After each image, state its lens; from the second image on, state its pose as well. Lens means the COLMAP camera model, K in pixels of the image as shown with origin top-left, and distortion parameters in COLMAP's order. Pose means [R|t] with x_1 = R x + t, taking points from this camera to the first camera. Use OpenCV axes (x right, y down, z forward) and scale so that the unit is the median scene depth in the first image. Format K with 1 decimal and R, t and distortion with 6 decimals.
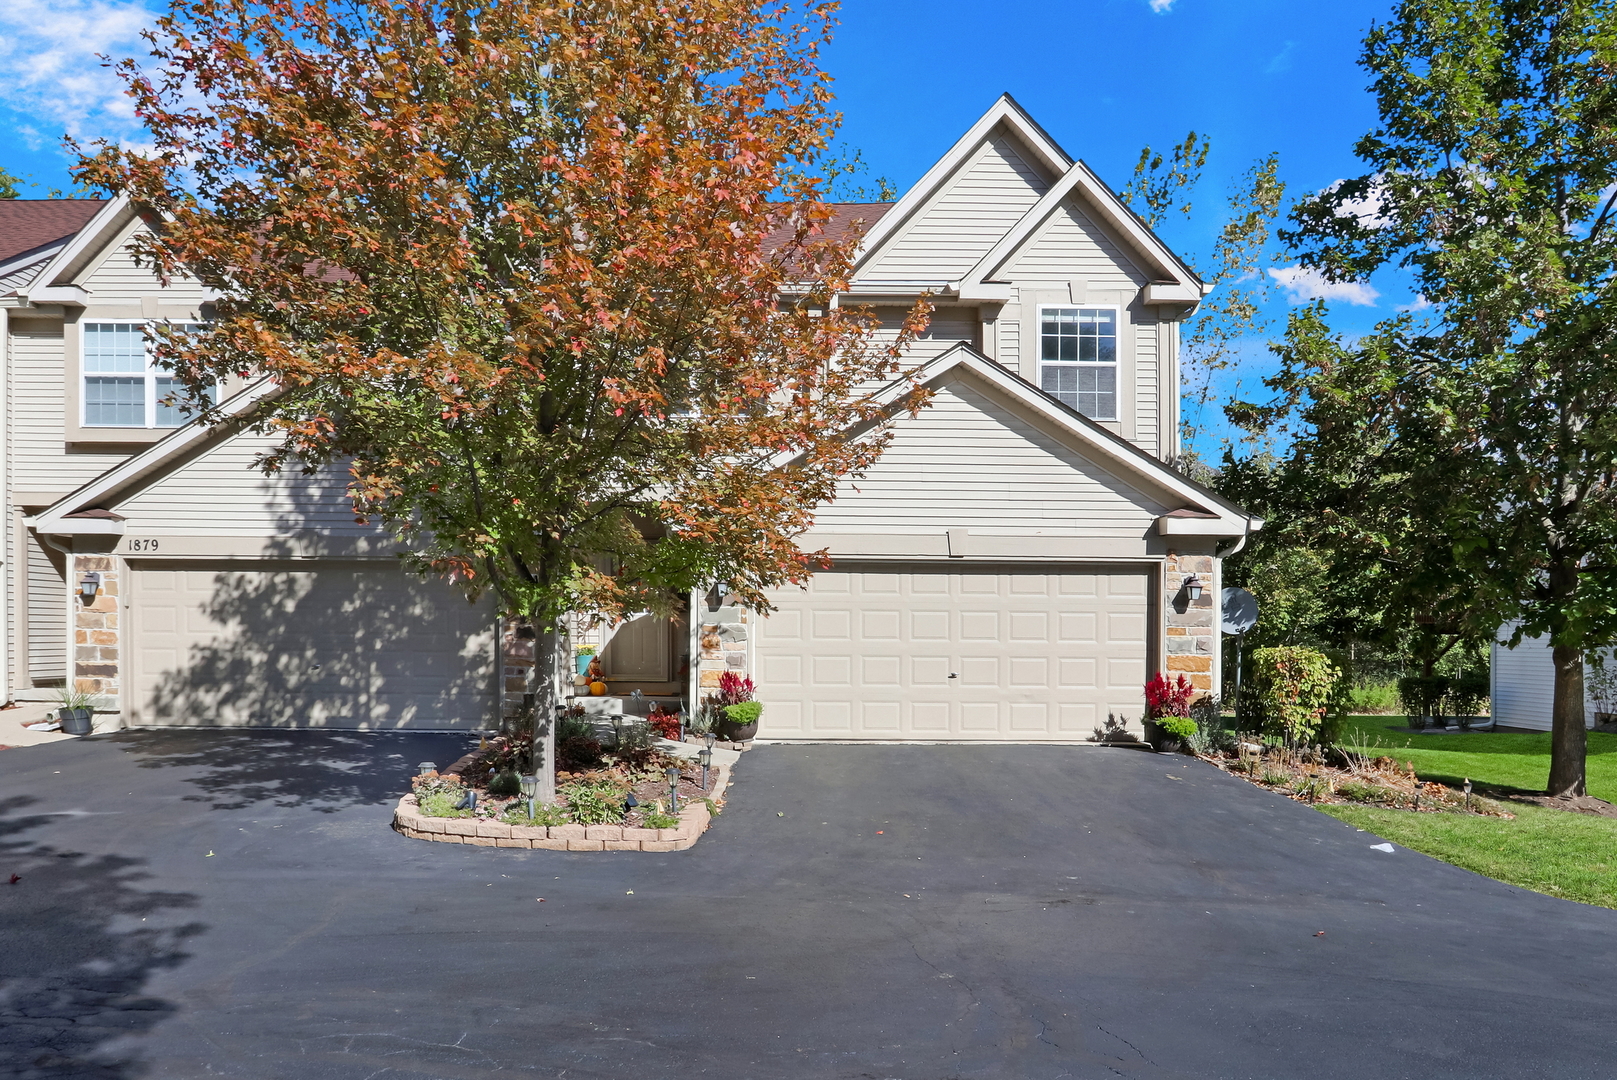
lens RADIAL K [[929.1, 0, 807.8], [0, 929.1, 563.5], [0, 0, 1]] dist [-0.038293, 0.026860]
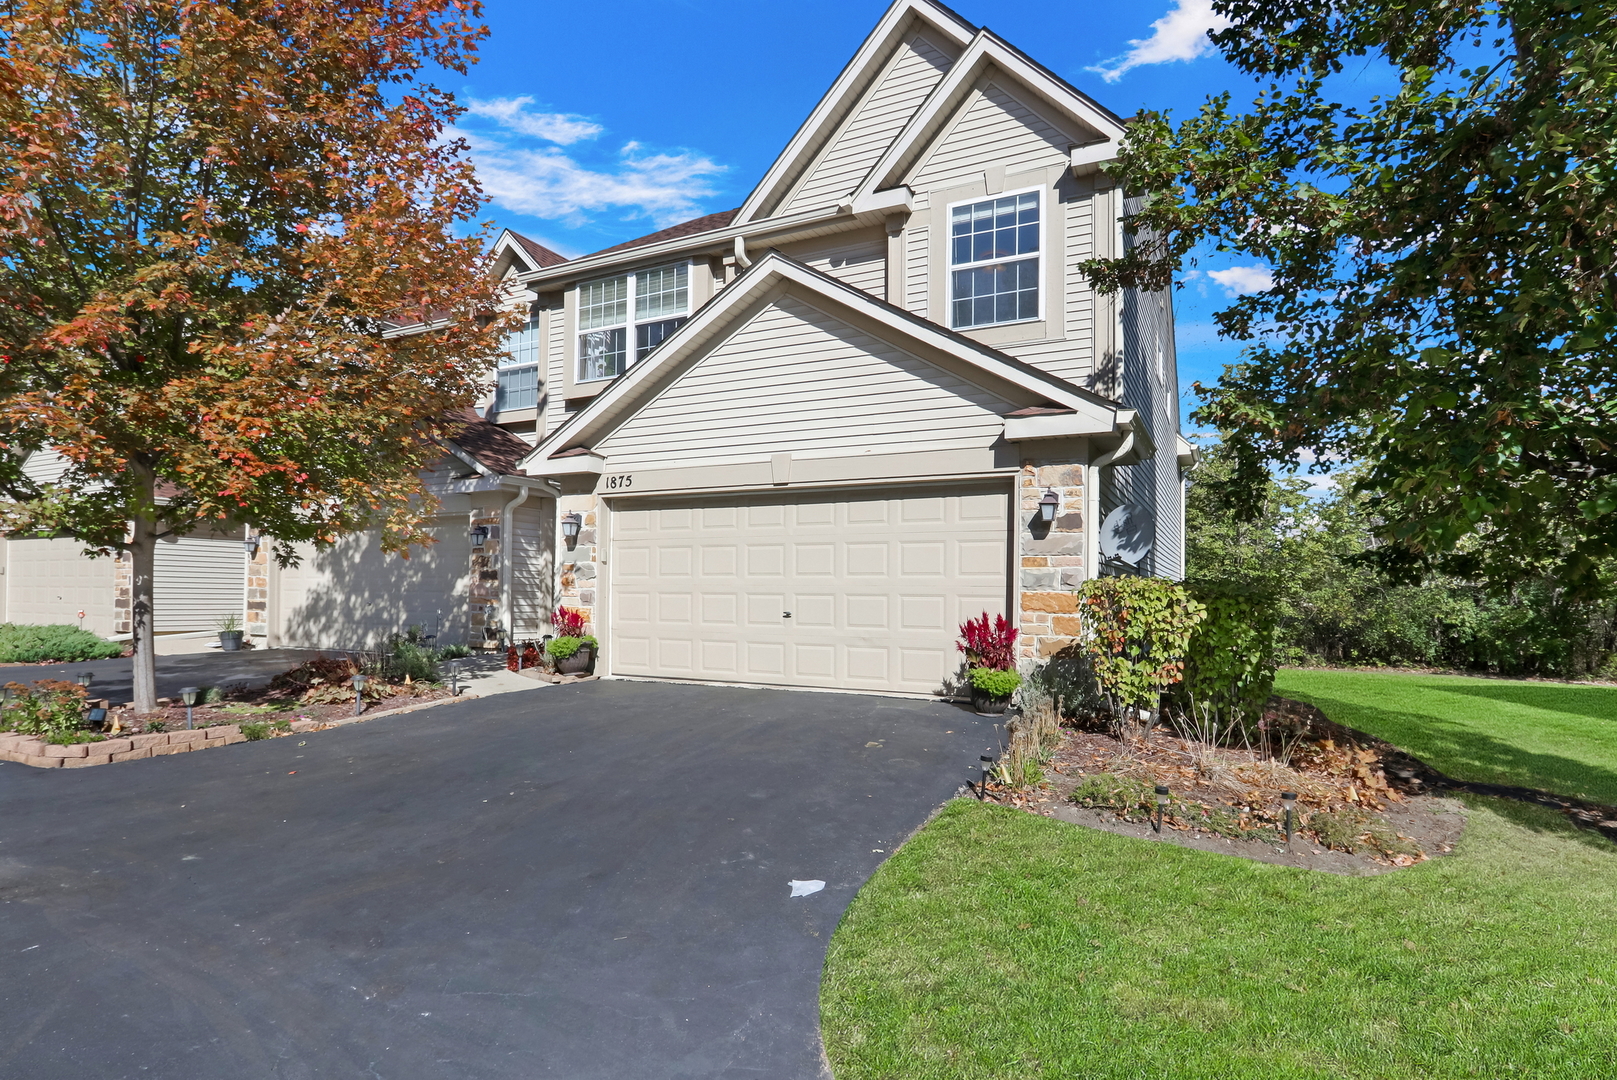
lens RADIAL K [[754.1, 0, 808.5], [0, 754.1, 540.0], [0, 0, 1]] dist [-0.016397, 0.000787]
pose [[0.908679, -0.030881, -0.416353, 0.458069], [0.029640, 0.999516, -0.009446, 0.051199], [0.416443, -0.003757, 0.909154, 0.309225]]
